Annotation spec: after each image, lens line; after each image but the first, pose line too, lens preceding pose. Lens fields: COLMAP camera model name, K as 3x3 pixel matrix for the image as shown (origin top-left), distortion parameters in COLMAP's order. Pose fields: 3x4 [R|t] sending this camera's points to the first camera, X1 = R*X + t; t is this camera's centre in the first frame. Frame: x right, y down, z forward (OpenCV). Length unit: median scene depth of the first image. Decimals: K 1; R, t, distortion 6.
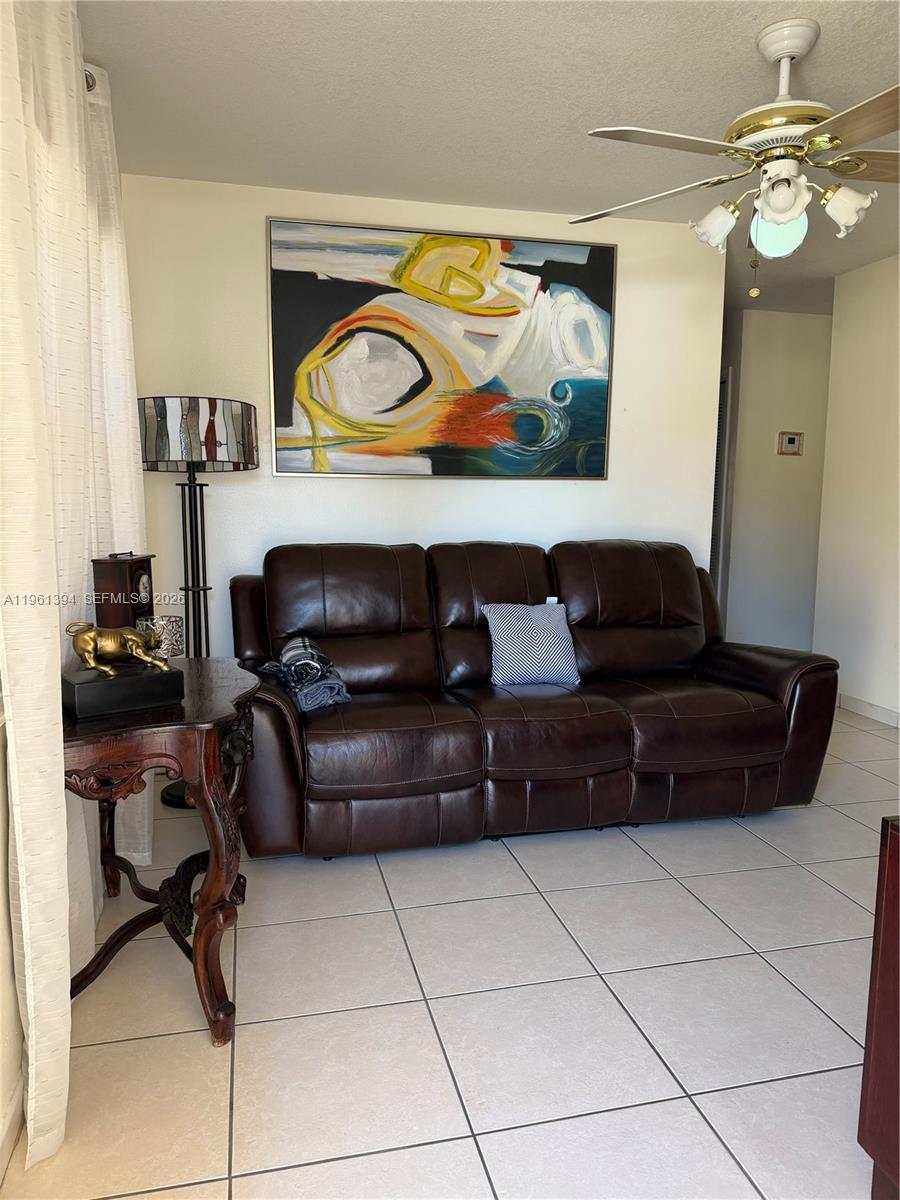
lens RADIAL K [[825.4, 0, 449.2], [0, 825.4, 601.7], [0, 0, 1]] dist [-0.011779, -0.012747]
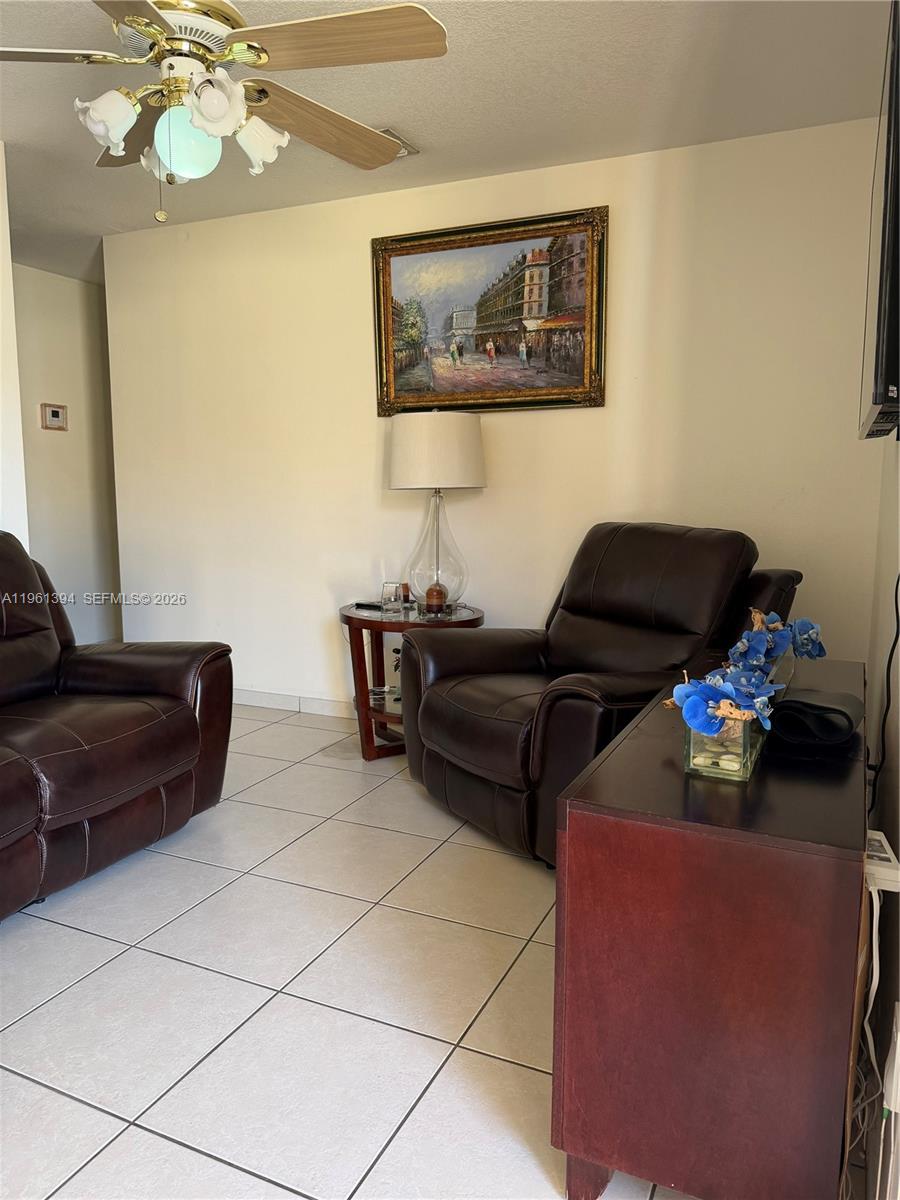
lens RADIAL K [[825.4, 0, 450.8], [0, 825.4, 601.4], [0, 0, 1]] dist [-0.011779, -0.012747]
pose [[0.604162, -0.114107, 0.788649, -0.113427], [0.100817, 0.992687, 0.066395, -0.015255], [-0.790458, 0.039396, 0.611248, 0.227697]]
